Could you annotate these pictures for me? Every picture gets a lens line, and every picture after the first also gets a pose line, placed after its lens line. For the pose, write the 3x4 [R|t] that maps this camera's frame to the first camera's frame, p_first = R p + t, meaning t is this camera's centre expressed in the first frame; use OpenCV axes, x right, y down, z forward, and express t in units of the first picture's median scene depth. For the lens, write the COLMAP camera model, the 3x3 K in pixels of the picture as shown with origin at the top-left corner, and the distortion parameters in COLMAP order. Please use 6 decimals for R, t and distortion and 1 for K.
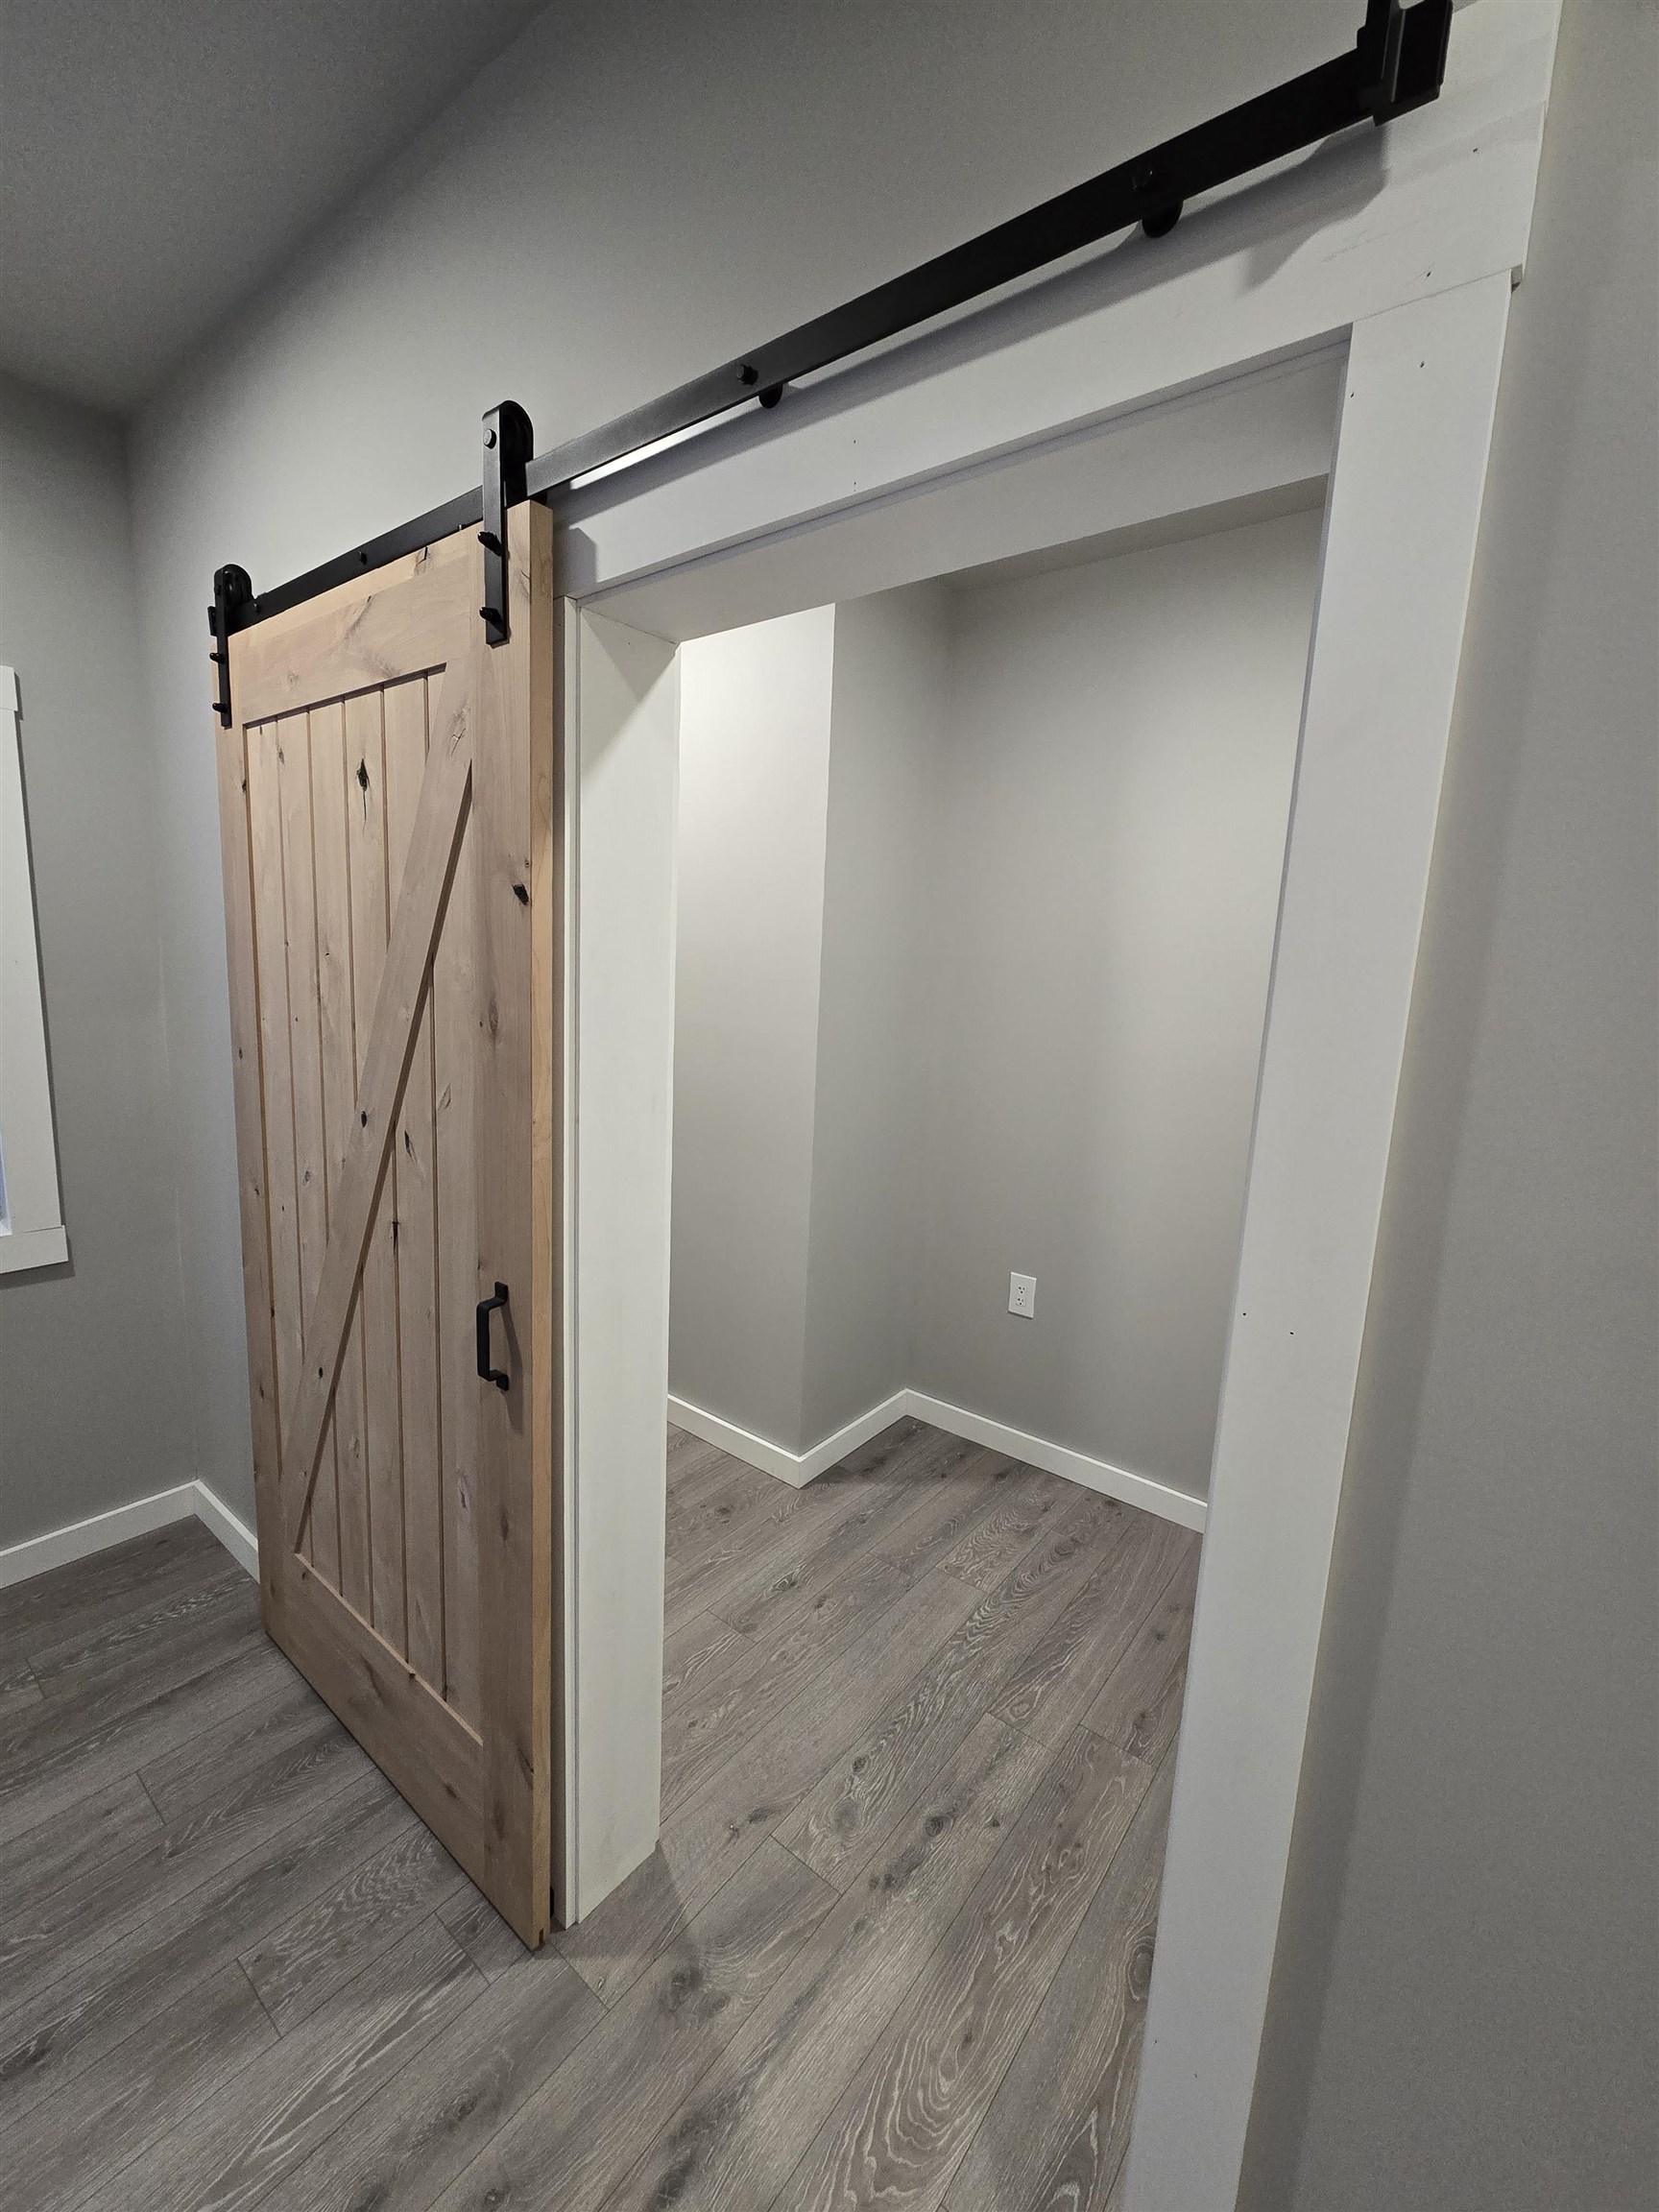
lens RADIAL K [[905.1, 0, 832.9], [0, 905.1, 1102.9], [0, 0, 1]] dist [-0.001733, 0.001294]
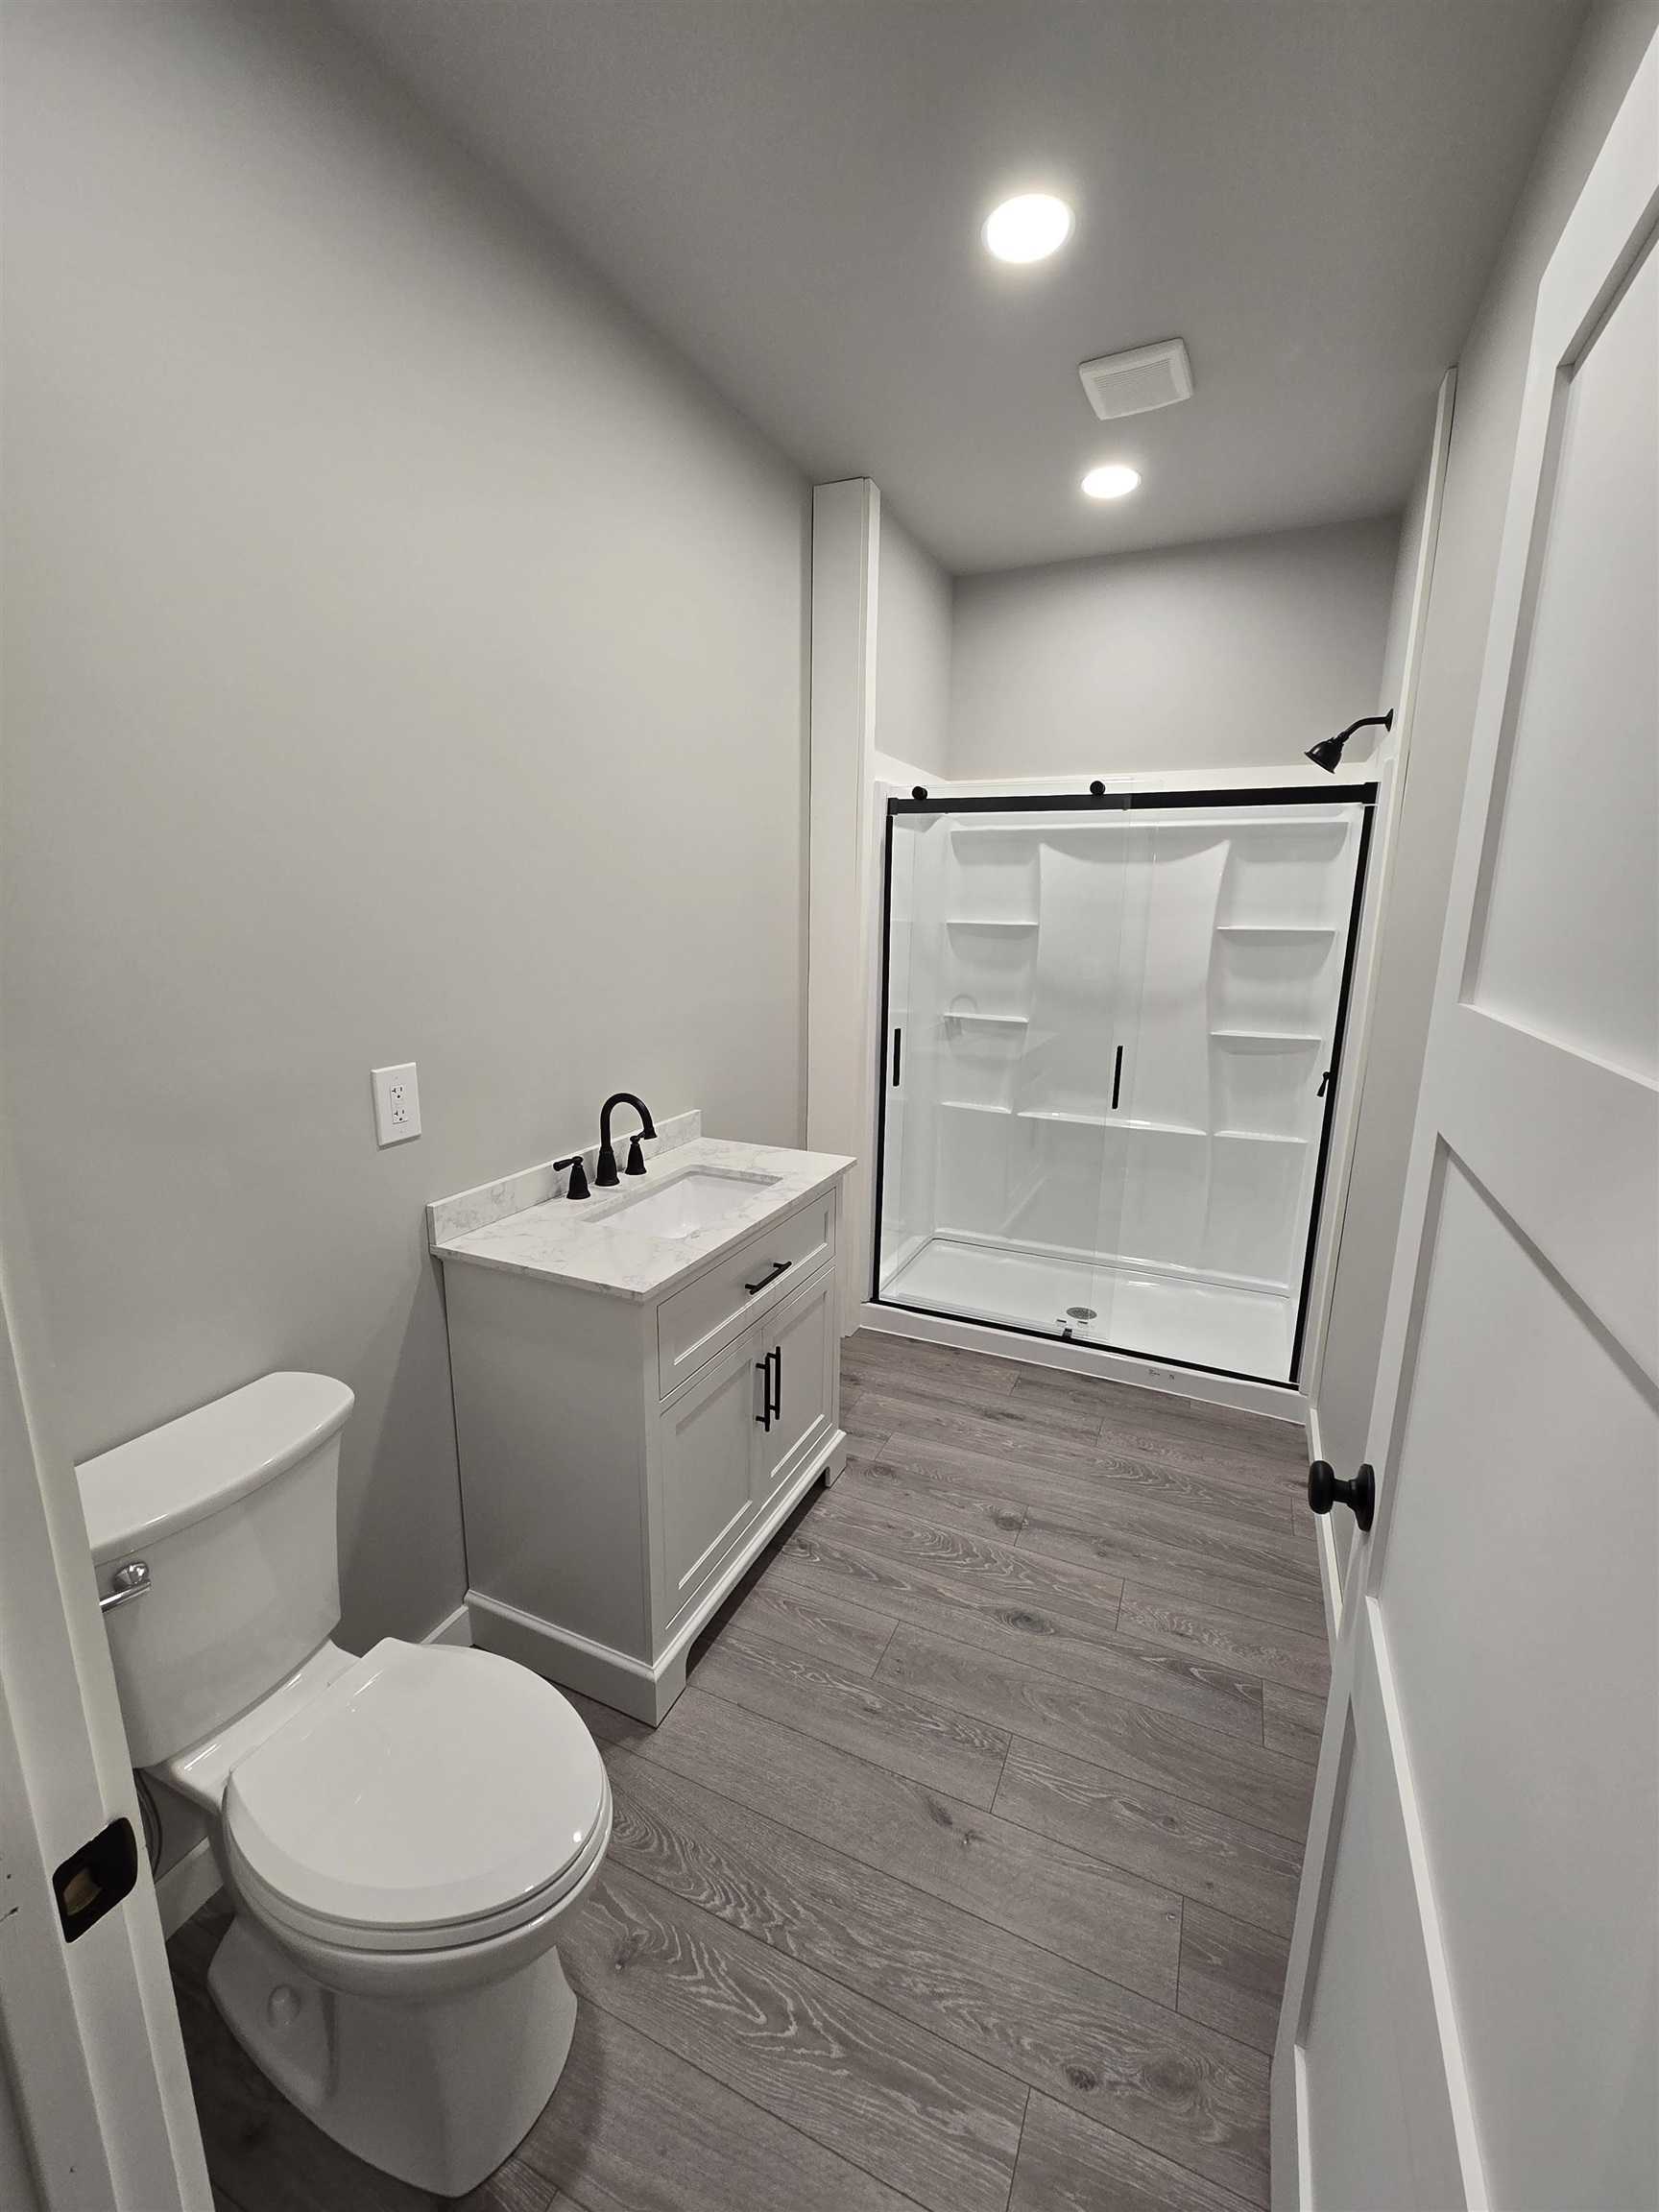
lens RADIAL K [[905.1, 0, 821.6], [0, 905.1, 1099.6], [0, 0, 1]] dist [-0.001733, 0.001294]
pose [[-0.228387, -0.256093, 0.939285, -0.414685], [0.128564, 0.948401, 0.289839, -0.184546], [-0.965044, 0.186954, -0.183679, 1.329999]]
